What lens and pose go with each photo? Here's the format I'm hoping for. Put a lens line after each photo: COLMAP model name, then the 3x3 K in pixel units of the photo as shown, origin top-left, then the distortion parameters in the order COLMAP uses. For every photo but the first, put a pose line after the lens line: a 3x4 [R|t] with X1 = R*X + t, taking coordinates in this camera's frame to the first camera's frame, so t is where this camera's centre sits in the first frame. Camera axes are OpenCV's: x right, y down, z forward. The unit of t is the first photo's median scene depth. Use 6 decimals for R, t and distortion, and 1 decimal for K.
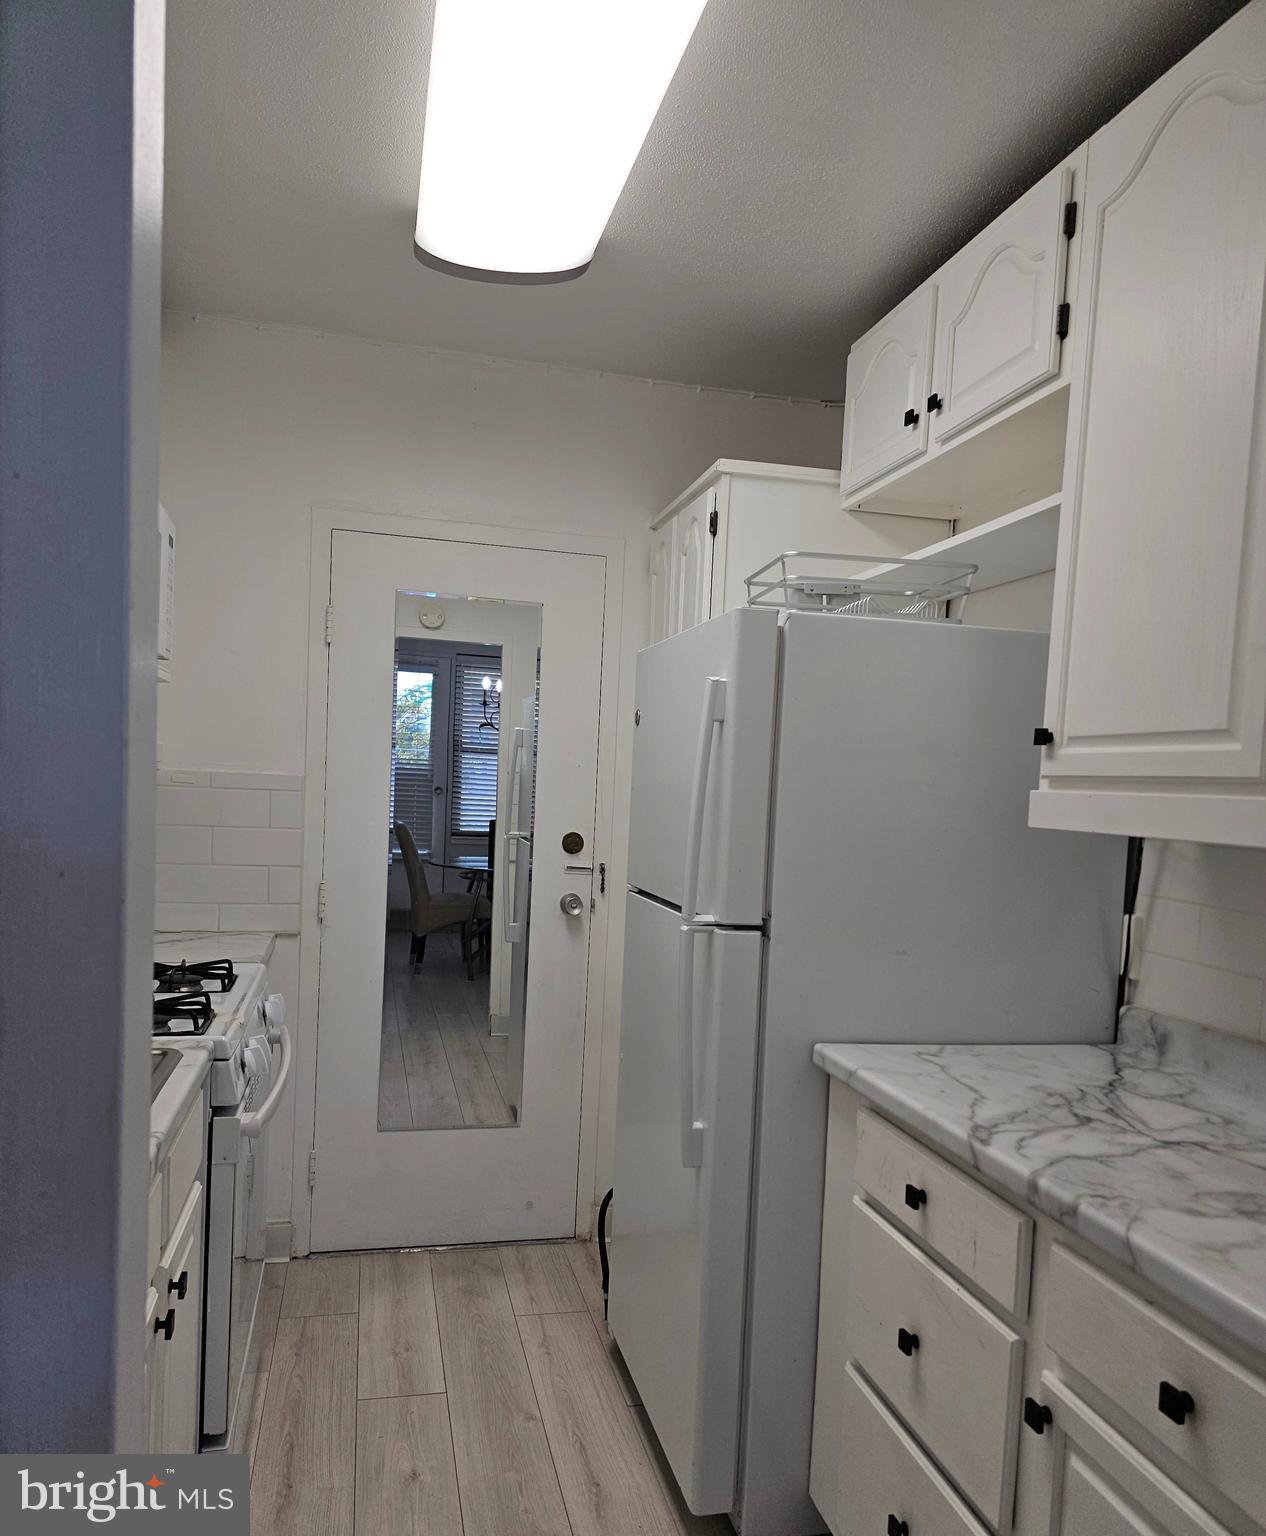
lens RADIAL K [[1123.2, 0, 633.2], [0, 1123.2, 858.0], [0, 0, 1]] dist [-0.004490, -0.002625]
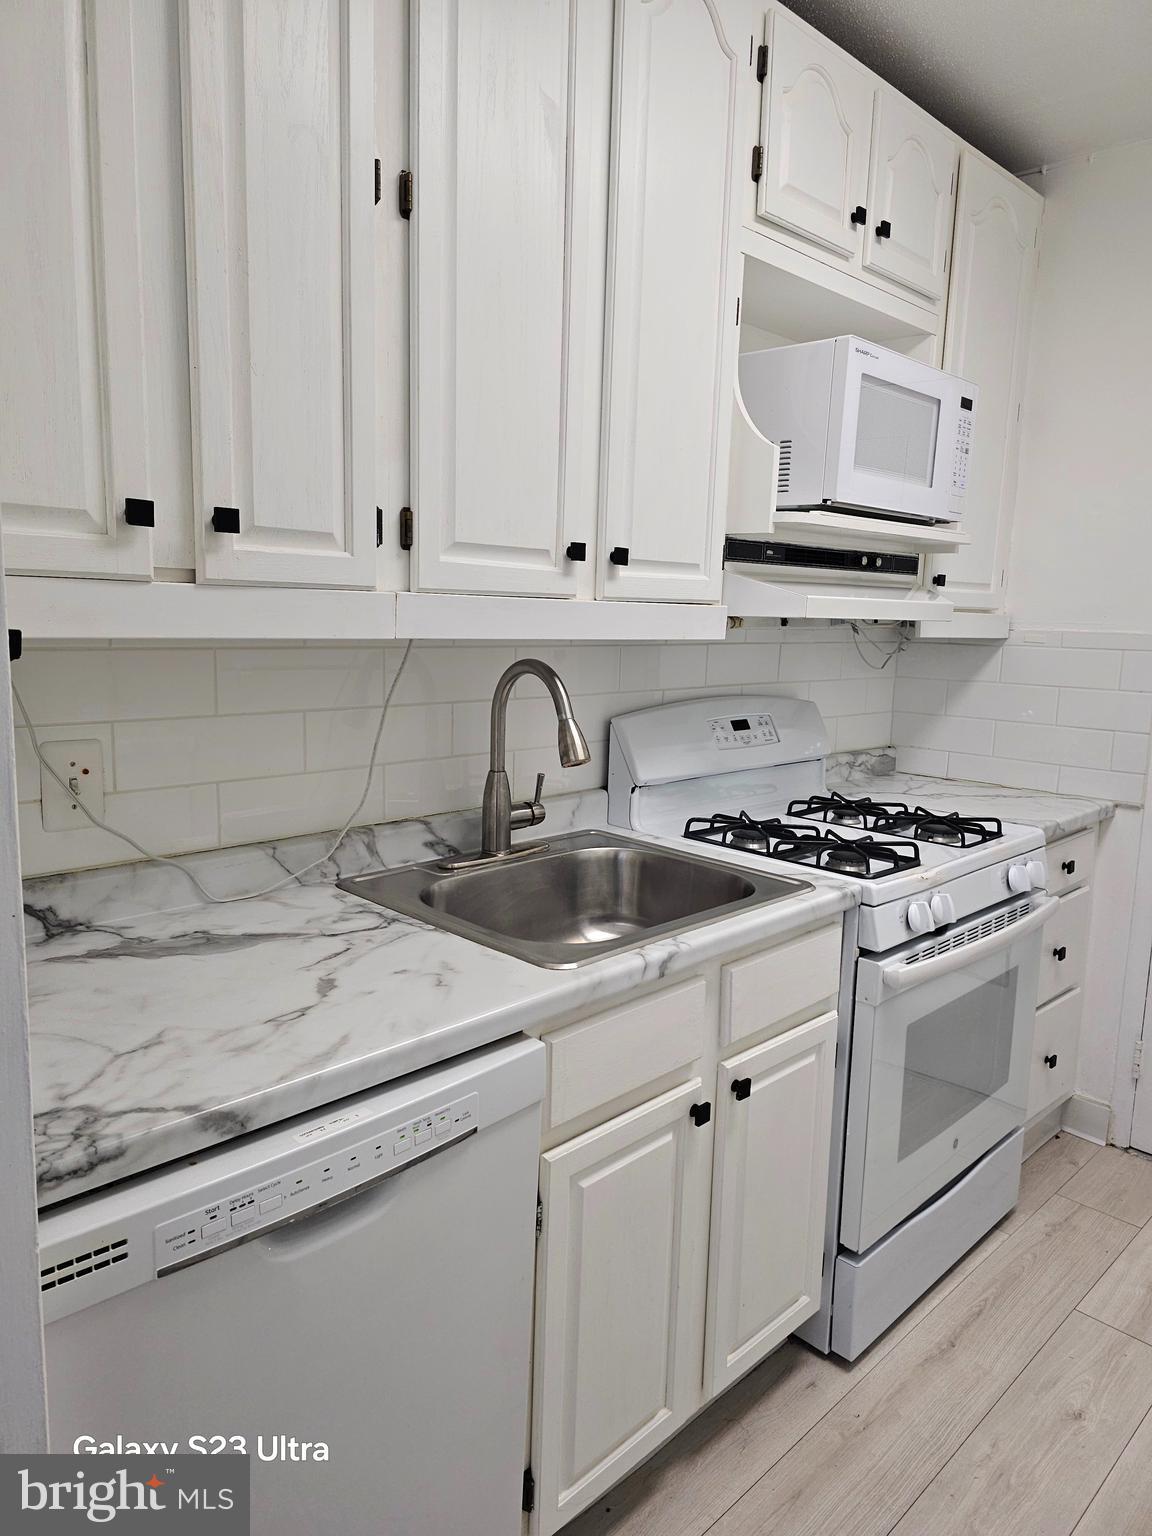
lens RADIAL K [[1025.0, 0, 576.0], [0, 1025.0, 768.0], [0, 0, 1]] dist [0.001944, -0.000017]
pose [[0.520489, 0.102824, -0.847654, 0.213907], [-0.061554, 0.994658, 0.082860, -0.007025], [0.851647, 0.009049, 0.524038, 0.200231]]
